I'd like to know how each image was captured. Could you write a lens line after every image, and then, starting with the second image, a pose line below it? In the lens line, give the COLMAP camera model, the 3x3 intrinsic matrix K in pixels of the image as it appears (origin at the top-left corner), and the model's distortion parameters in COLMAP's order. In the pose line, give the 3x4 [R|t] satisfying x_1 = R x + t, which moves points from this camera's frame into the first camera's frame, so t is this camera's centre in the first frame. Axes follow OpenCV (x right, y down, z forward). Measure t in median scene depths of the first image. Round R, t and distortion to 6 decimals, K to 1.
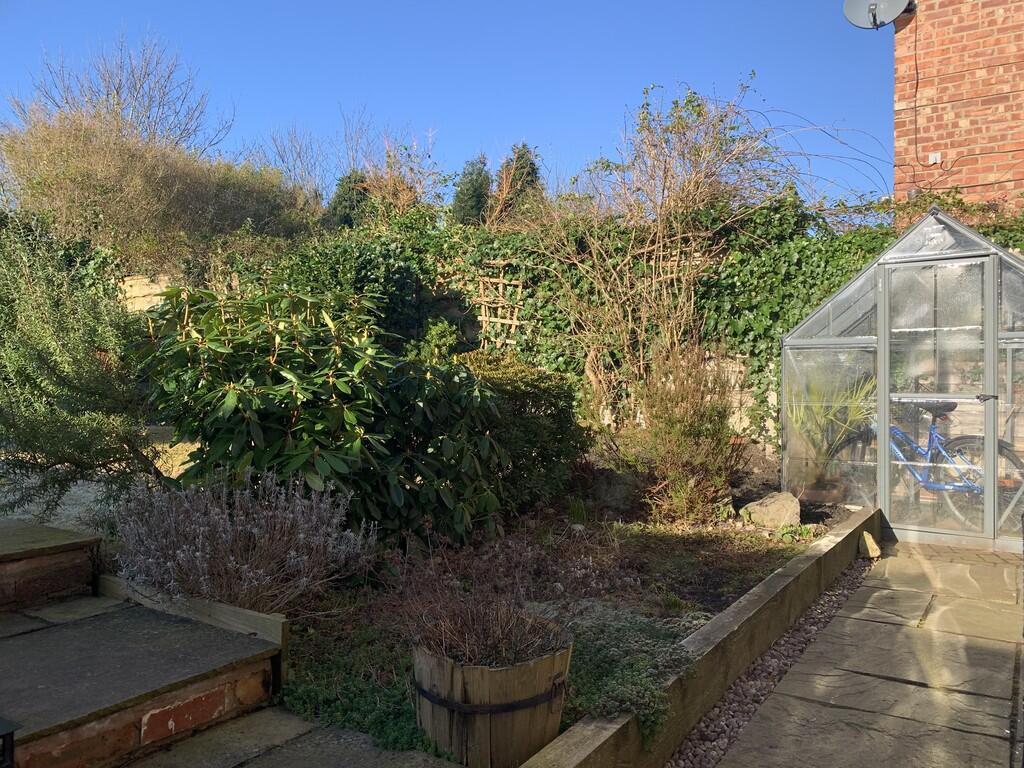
lens RADIAL K [[778.4, 0, 512.0], [0, 778.4, 383.4], [0, 0, 1]] dist [0.006716, 0.002984]
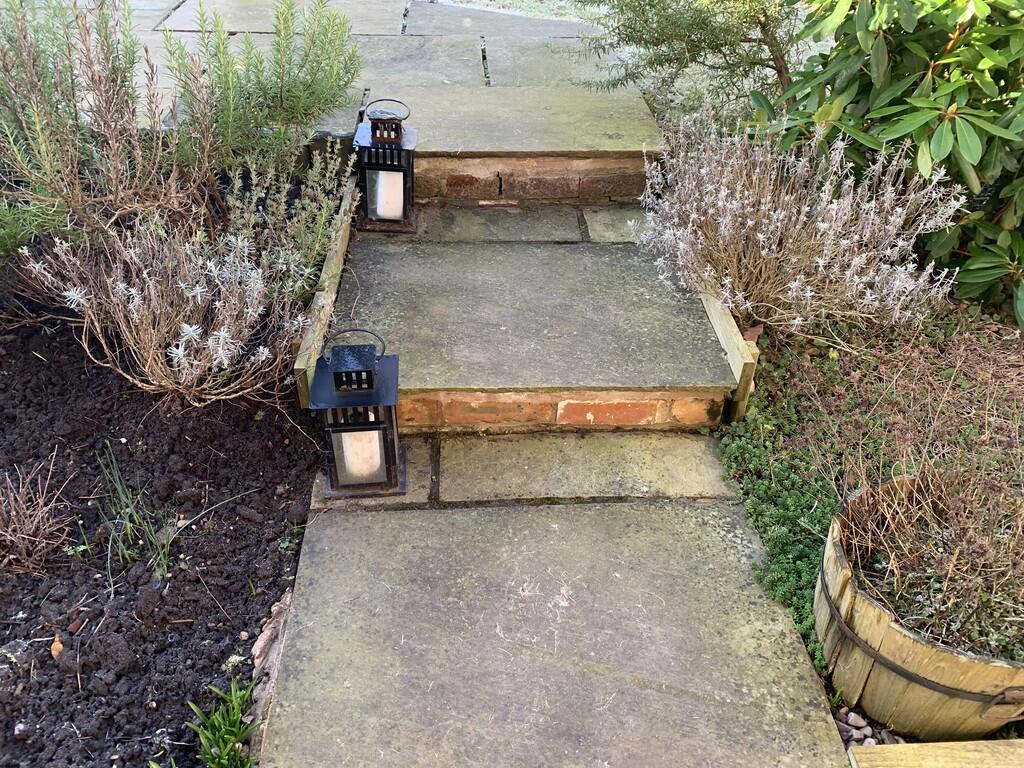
lens RADIAL K [[778.4, 0, 511.4], [0, 778.4, 383.2], [0, 0, 1]] dist [0.006716, 0.002984]
pose [[0.562346, 0.510928, -0.650169, 0.112004], [-0.007644, 0.789449, 0.613768, -0.183461], [0.826867, -0.340180, 0.447849, 0.498762]]
